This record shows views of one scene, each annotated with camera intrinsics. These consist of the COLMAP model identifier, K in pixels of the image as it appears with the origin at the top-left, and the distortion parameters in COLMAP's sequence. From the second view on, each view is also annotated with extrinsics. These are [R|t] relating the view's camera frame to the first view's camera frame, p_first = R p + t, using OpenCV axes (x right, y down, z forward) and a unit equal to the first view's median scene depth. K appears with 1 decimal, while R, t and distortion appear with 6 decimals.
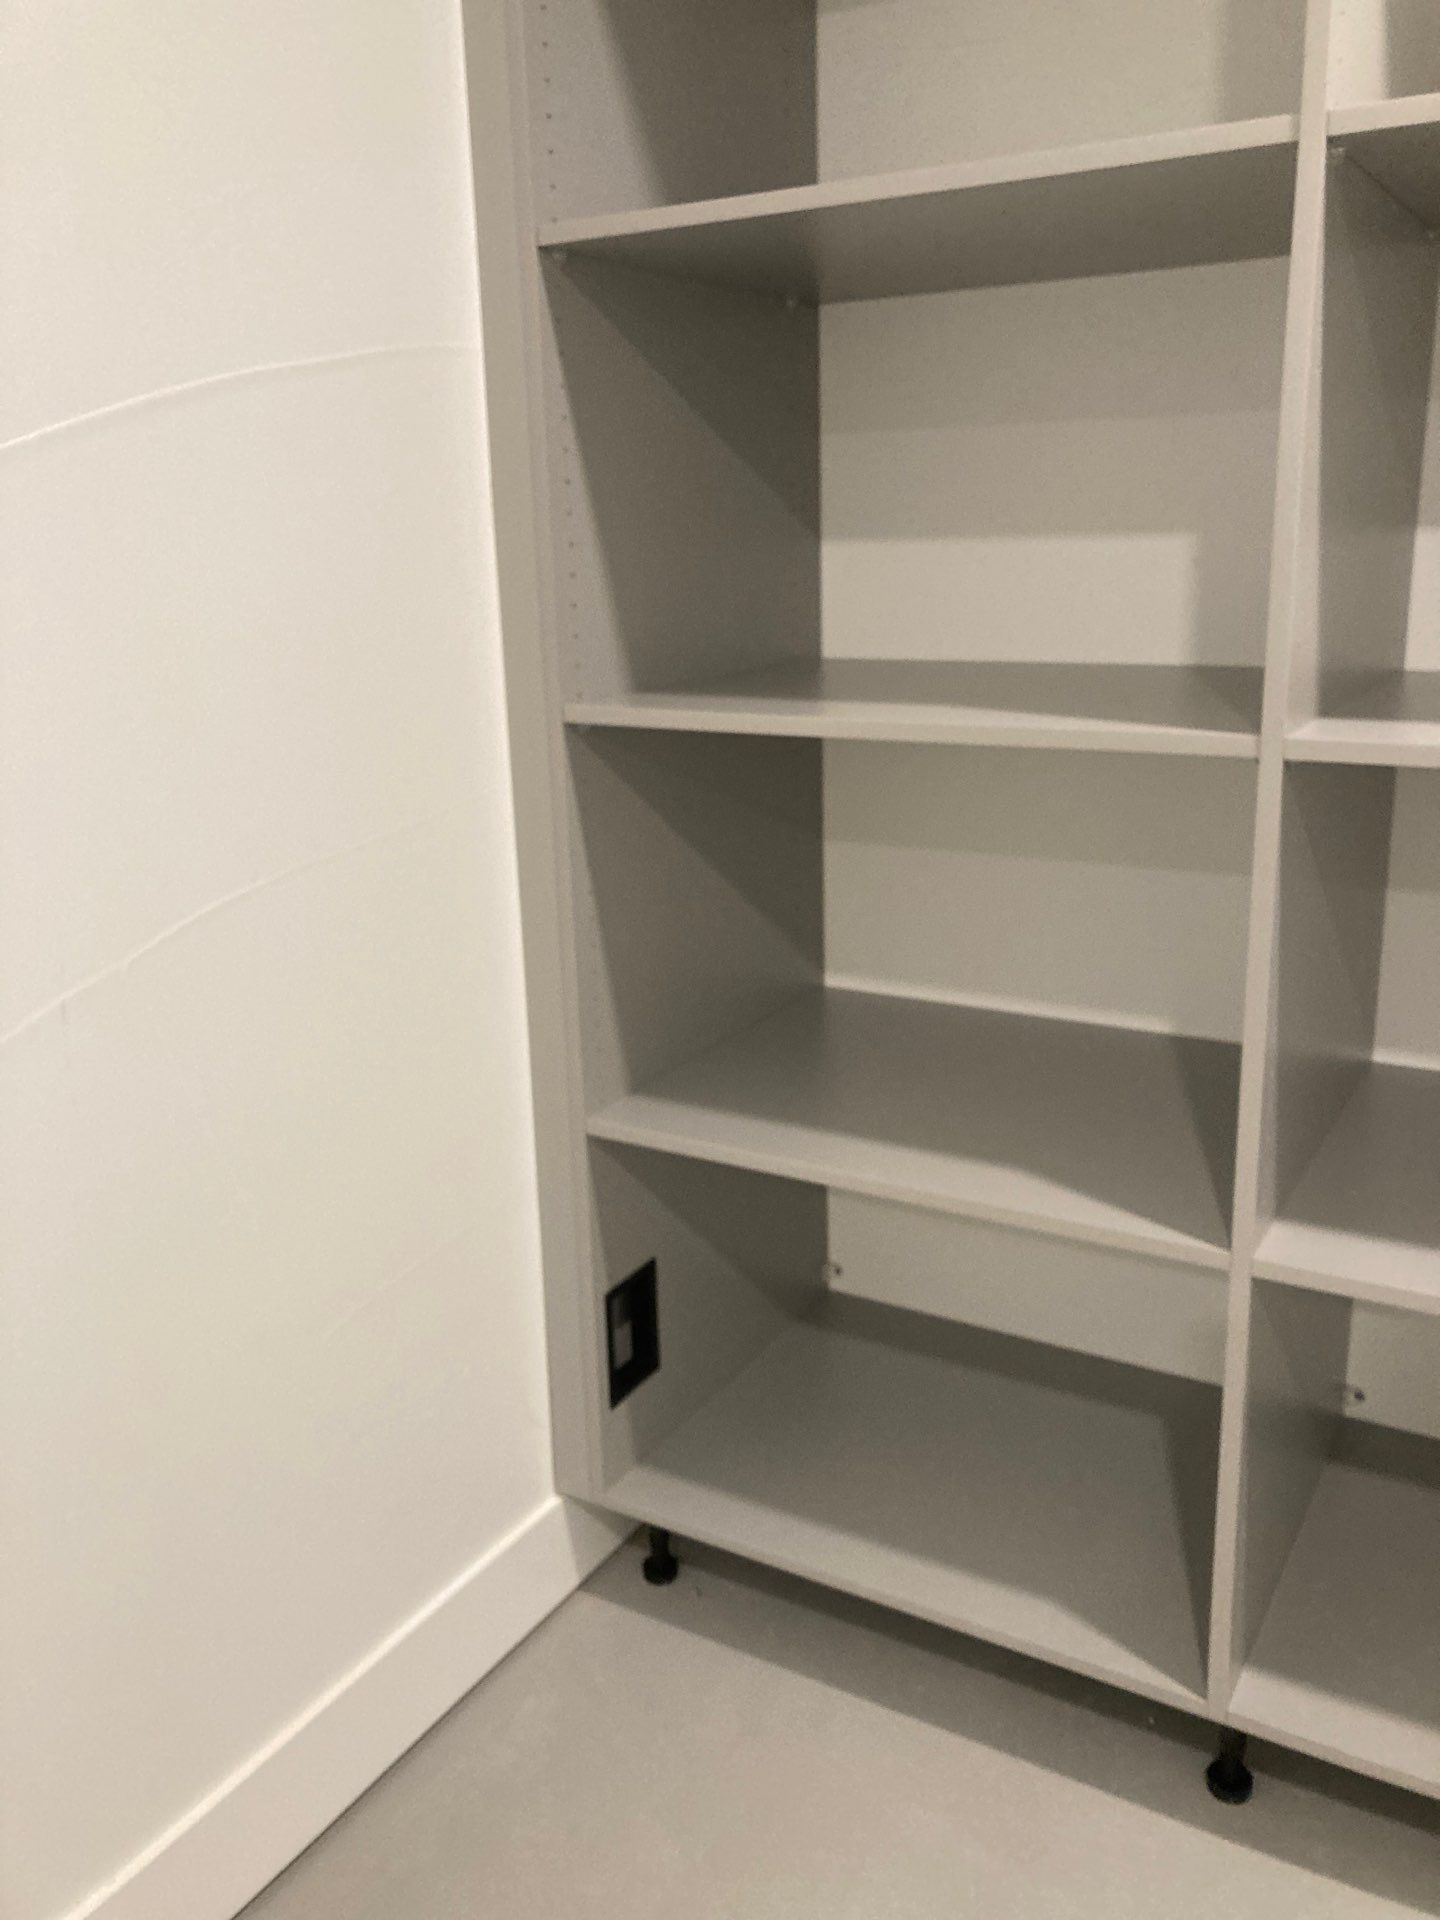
lens RADIAL K [[1499.7, 0, 720.0], [0, 1499.7, 960.0], [0, 0, 1]] dist [0.052462, -0.154107]
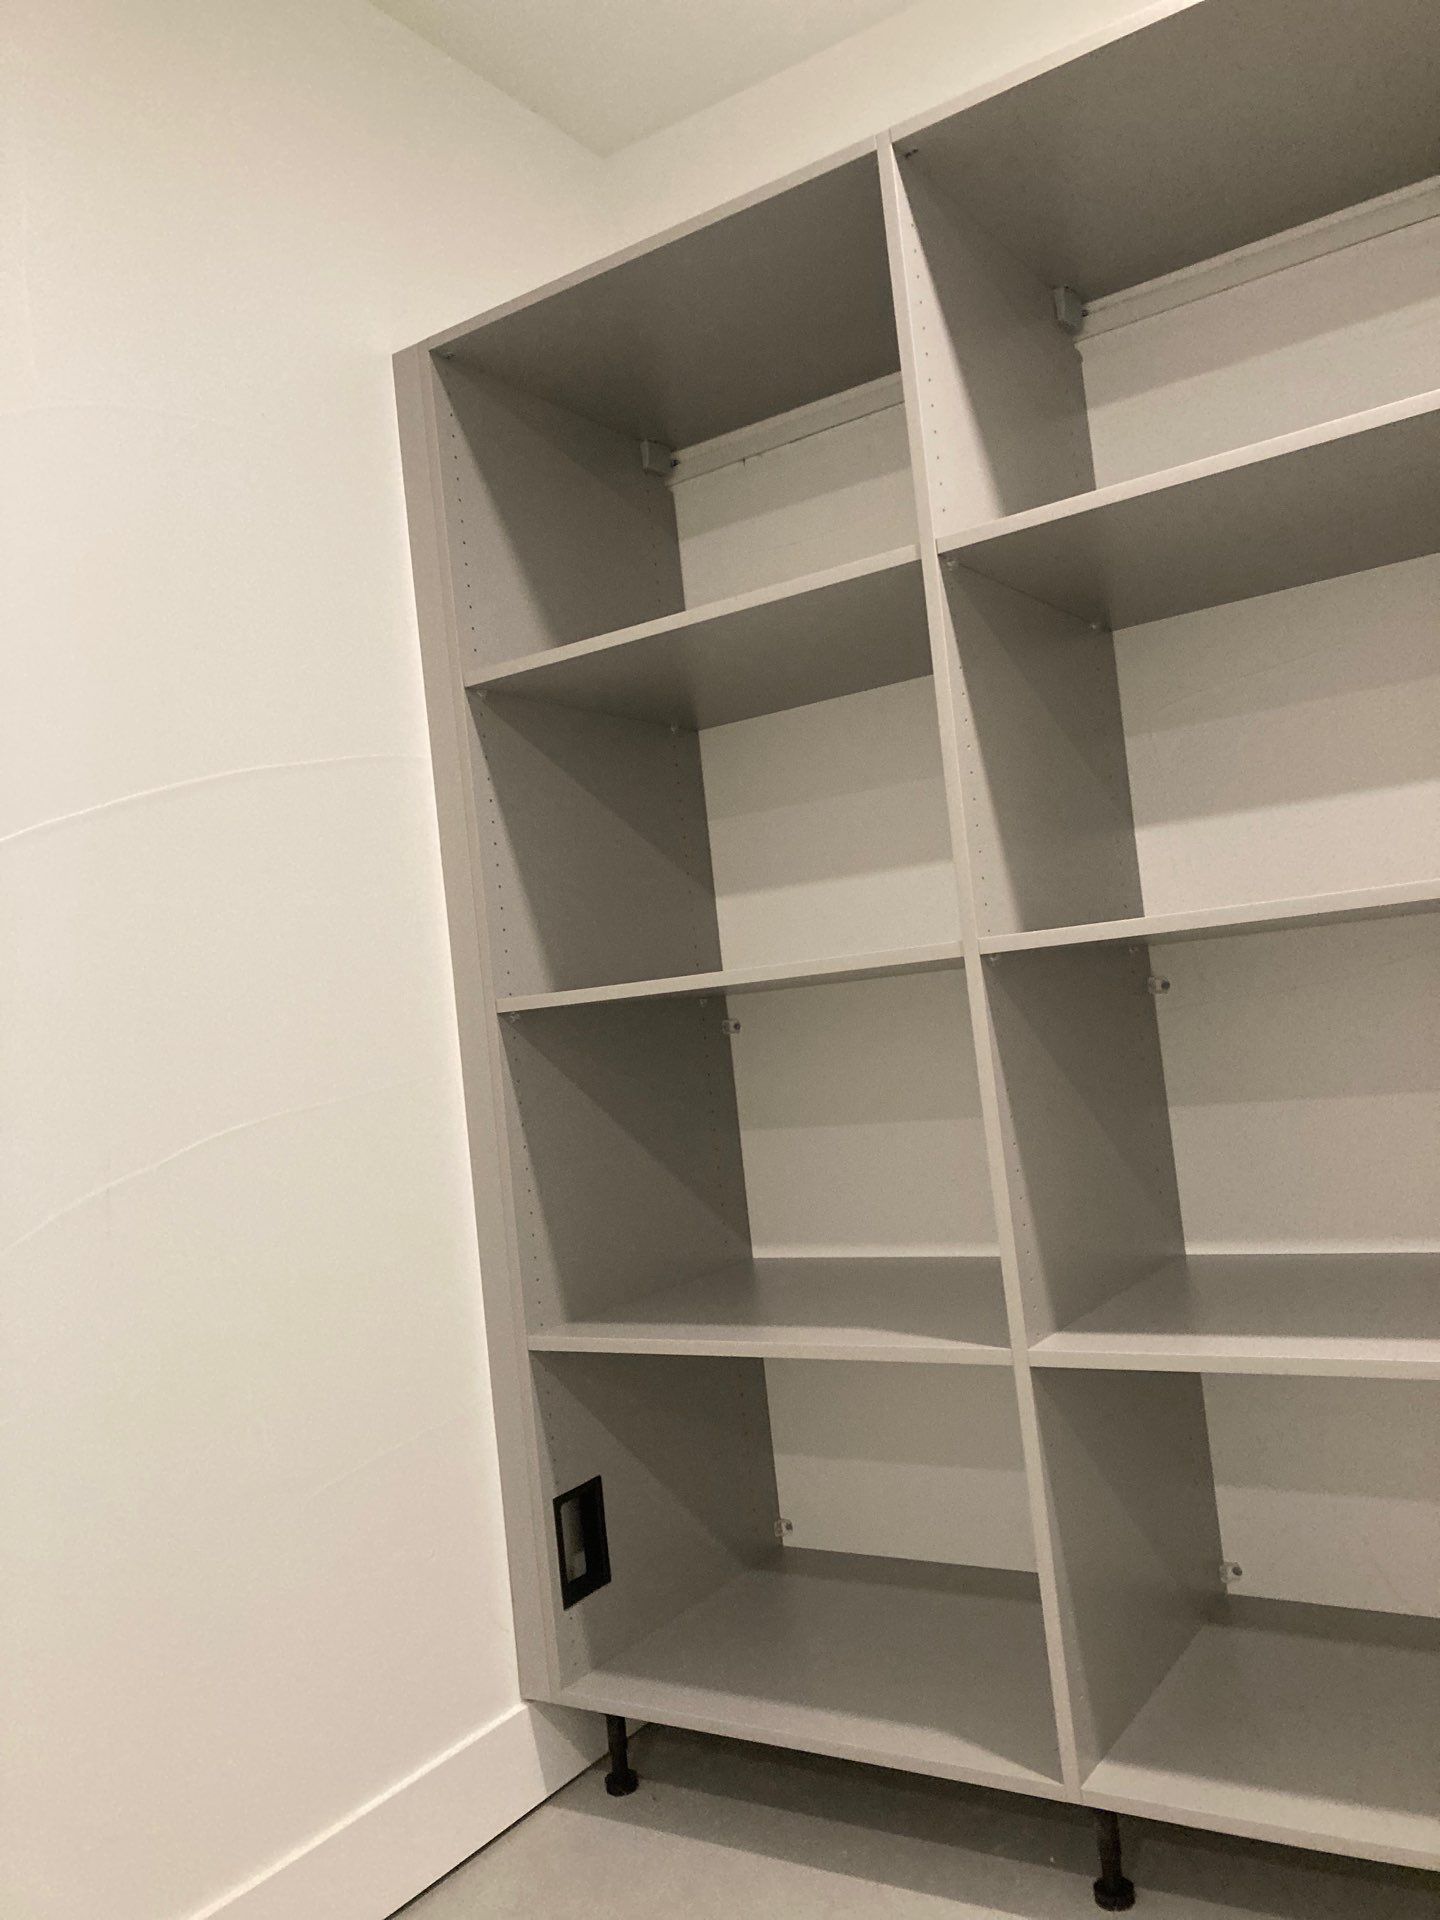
lens RADIAL K [[1471.7, 0, 720.0], [0, 1471.7, 960.0], [0, 0, 1]] dist [-0.047201, -0.002810]
pose [[0.996294, -0.075707, -0.040825, 0.128485], [0.058547, 0.944610, -0.322932, 0.197620], [0.063012, 0.319345, 0.945541, -0.197360]]
